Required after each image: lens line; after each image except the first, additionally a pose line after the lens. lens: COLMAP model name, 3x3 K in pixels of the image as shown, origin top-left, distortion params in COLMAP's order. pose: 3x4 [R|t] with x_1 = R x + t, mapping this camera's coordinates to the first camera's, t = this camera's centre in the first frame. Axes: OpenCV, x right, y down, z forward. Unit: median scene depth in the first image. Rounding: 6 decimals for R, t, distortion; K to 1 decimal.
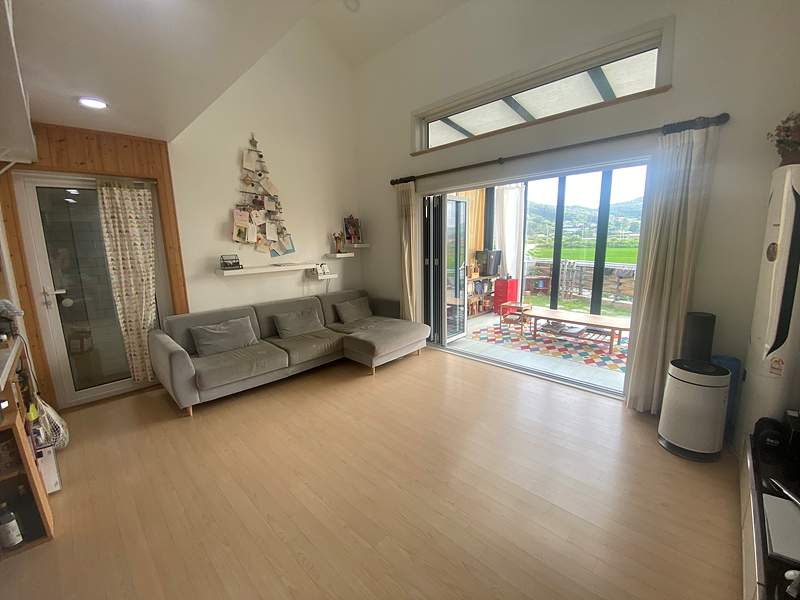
lens RADIAL K [[322.6, 0, 392.3], [0, 322.6, 298.5], [0, 0, 1]] dist [0.010858, -0.000272]
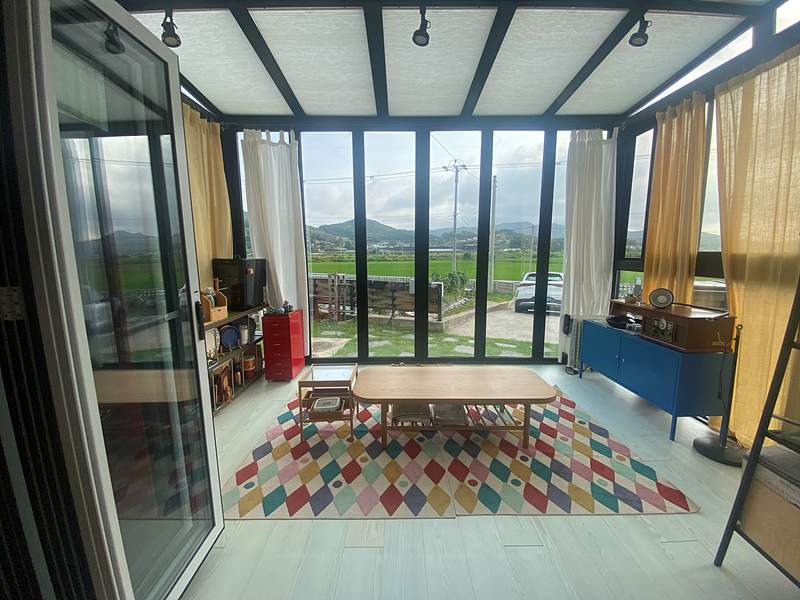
lens RADIAL K [[322.6, 0, 392.3], [0, 322.6, 298.5], [0, 0, 1]] dist [0.010858, -0.000272]
pose [[0.712964, -0.084921, 0.696039, 0.115890], [0.116181, 0.993226, 0.002174, -0.064297], [-0.691508, 0.079317, 0.718001, 0.504440]]
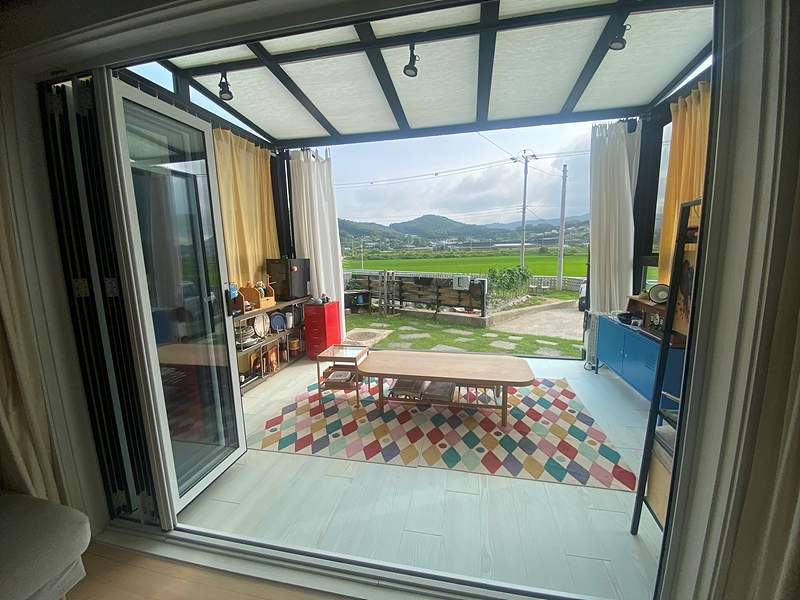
lens RADIAL K [[320.5, 0, 395.7], [0, 320.5, 298.1], [0, 0, 1]] dist [0.033884, -0.000075]
pose [[0.839965, -0.079538, 0.536780, 0.141106], [0.100936, 0.994837, -0.010535, -0.049337], [-0.533171, 0.063029, 0.843657, 0.398050]]
